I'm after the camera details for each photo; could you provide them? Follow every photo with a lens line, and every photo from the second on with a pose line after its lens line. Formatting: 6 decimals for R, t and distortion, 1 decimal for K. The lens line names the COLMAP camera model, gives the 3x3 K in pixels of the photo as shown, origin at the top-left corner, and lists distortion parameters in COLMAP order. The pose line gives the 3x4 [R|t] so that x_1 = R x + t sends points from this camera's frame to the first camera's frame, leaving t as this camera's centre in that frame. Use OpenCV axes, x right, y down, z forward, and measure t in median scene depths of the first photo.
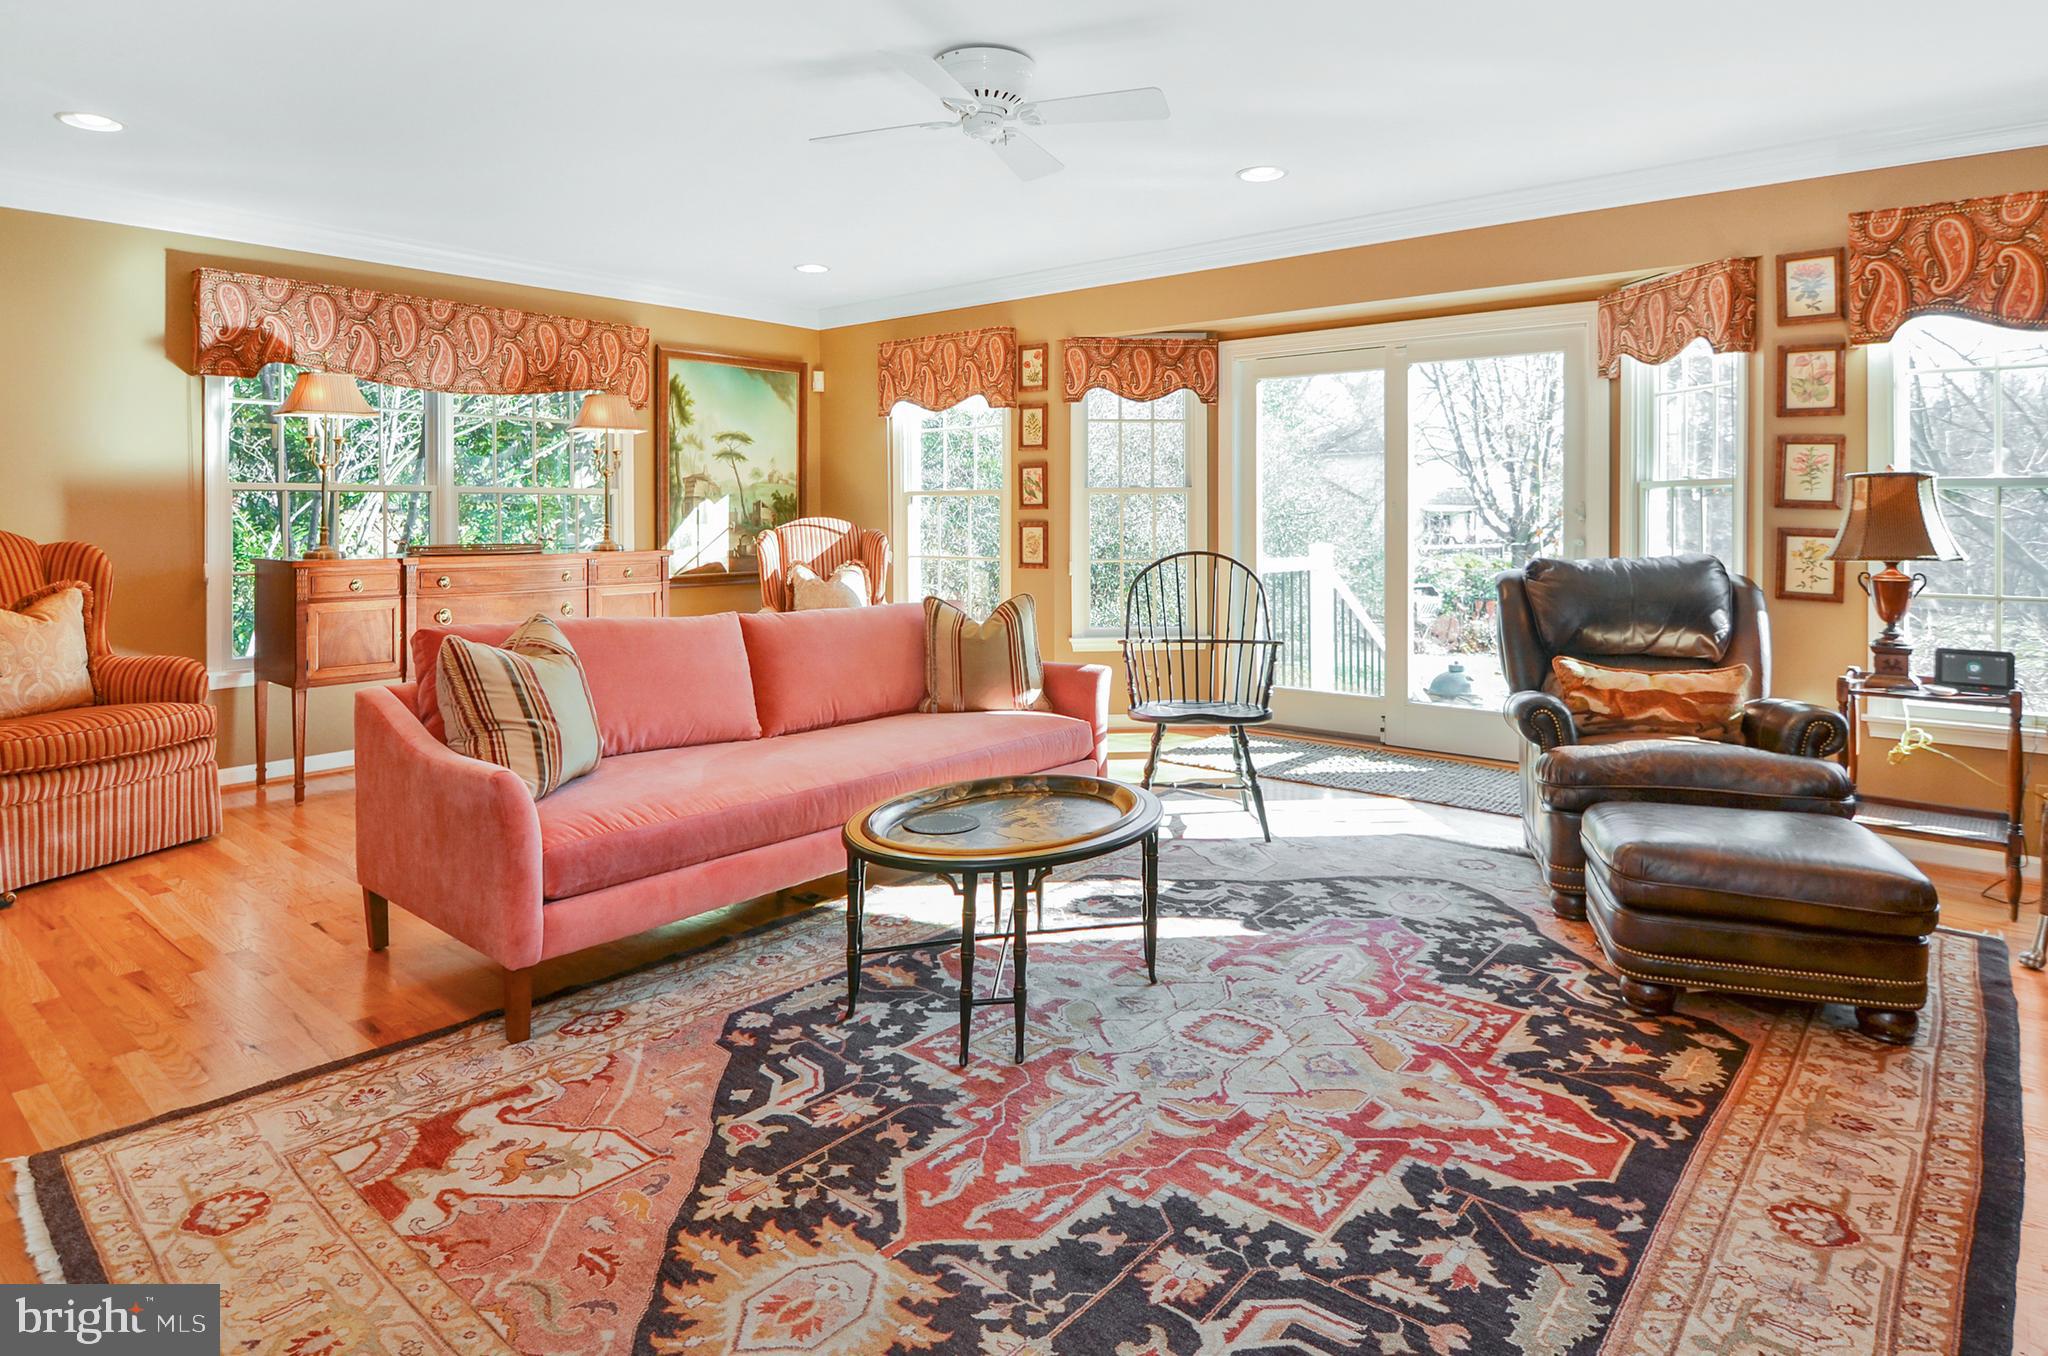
lens RADIAL K [[1202.3, 0, 1058.7], [0, 1202.3, 512.5], [0, 0, 1]] dist [-0.006474, -0.010357]
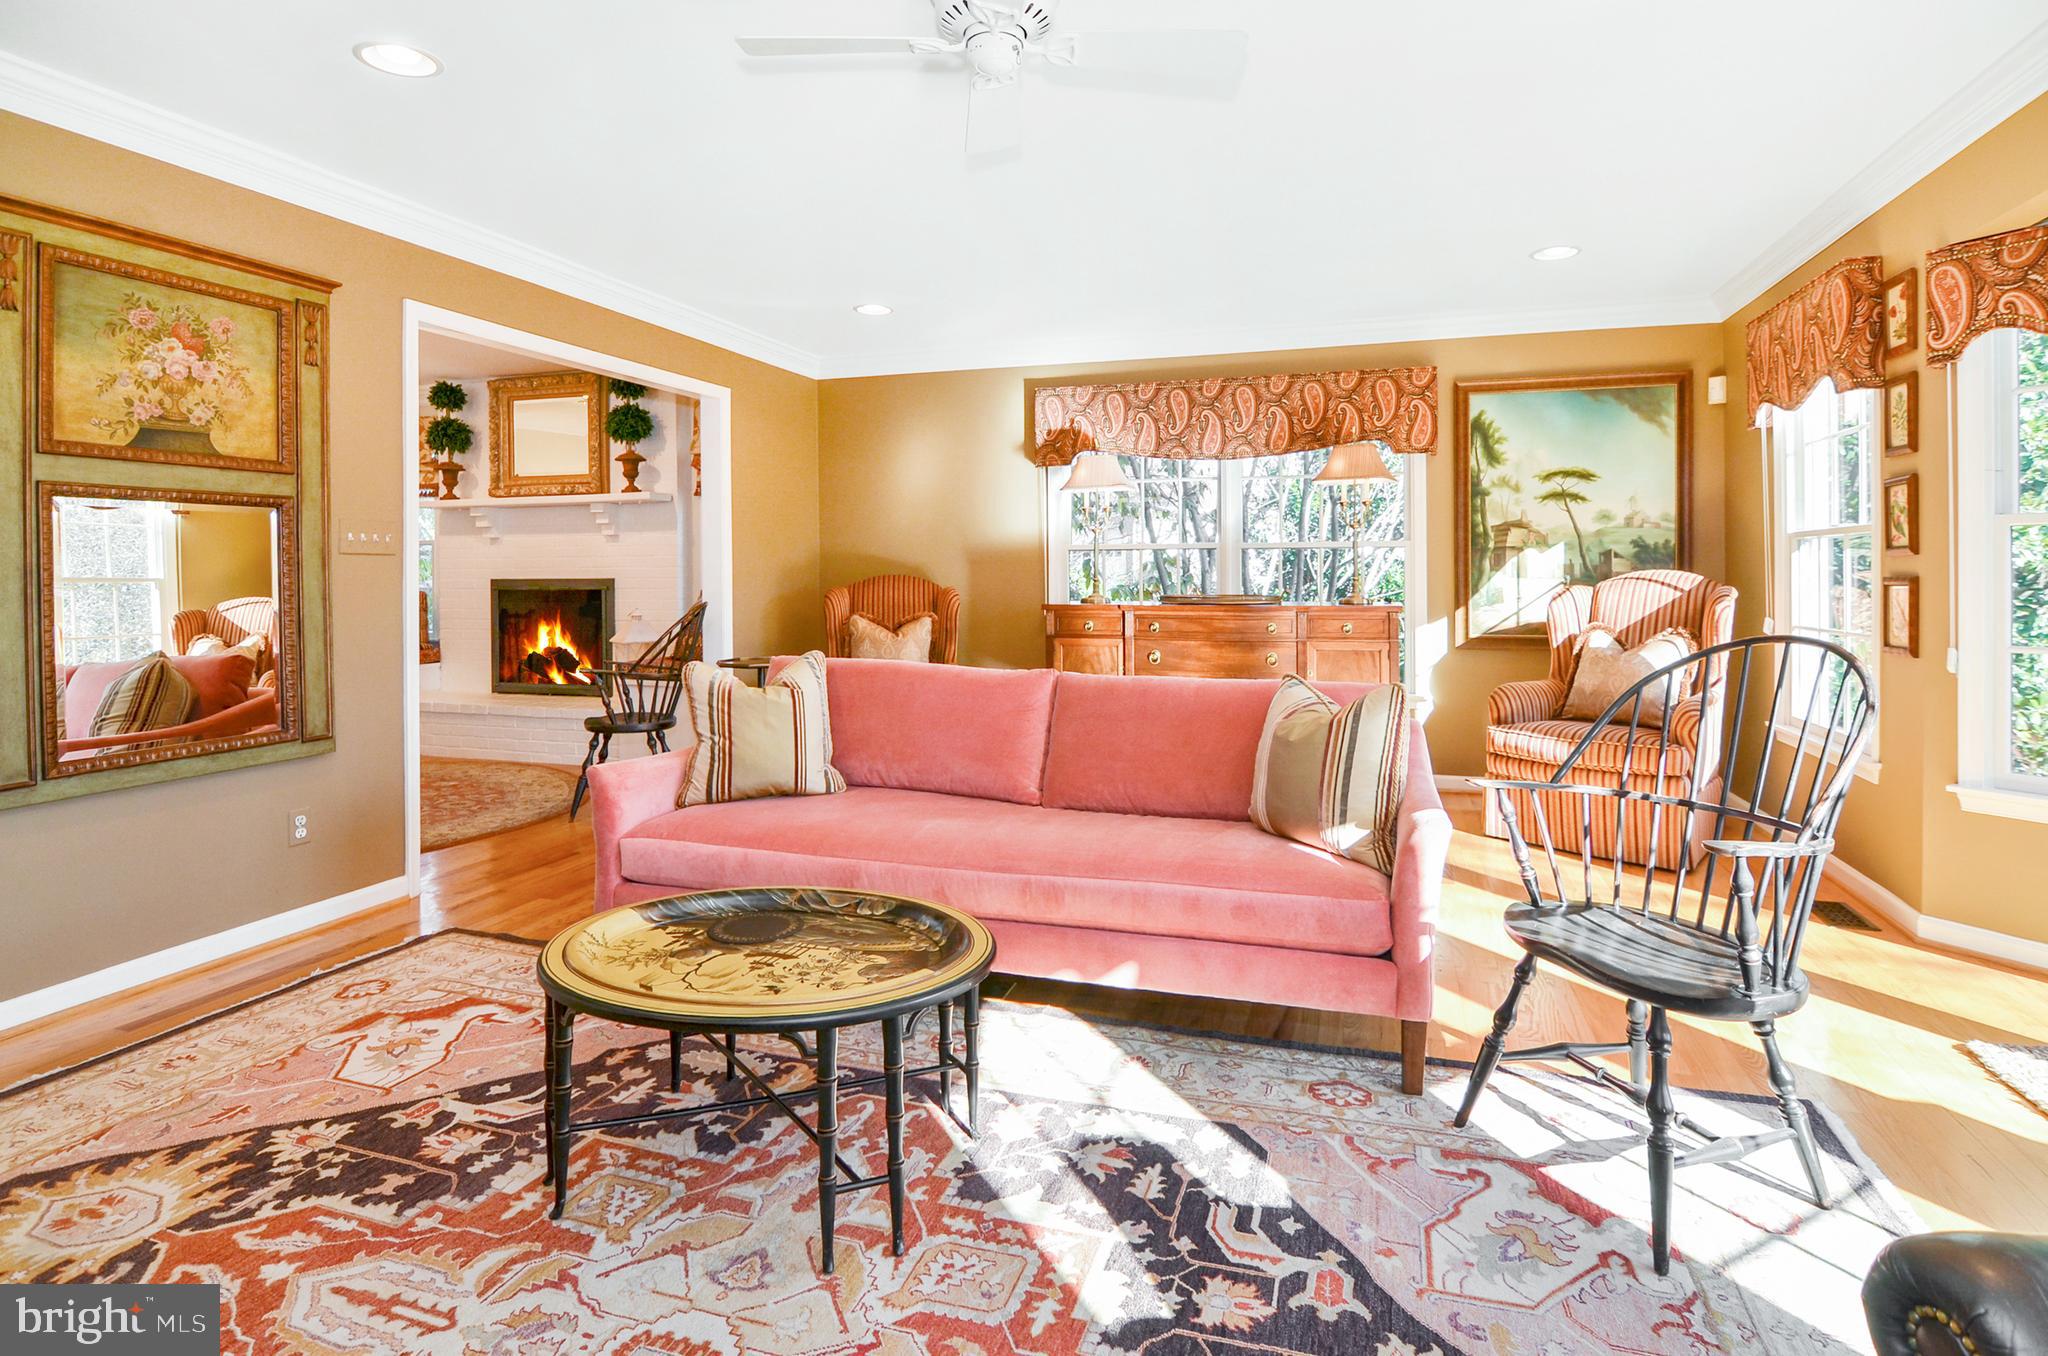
lens RADIAL K [[1053.6, 0, 1027.8], [0, 1053.6, 572.1], [0, 0, 1]] dist [-0.013843, -0.002232]
pose [[0.353145, -0.000543, -0.935568, 0.472244], [0.004661, 0.999988, 0.001178, 0.004593], [0.935557, -0.004776, 0.353144, 0.648075]]
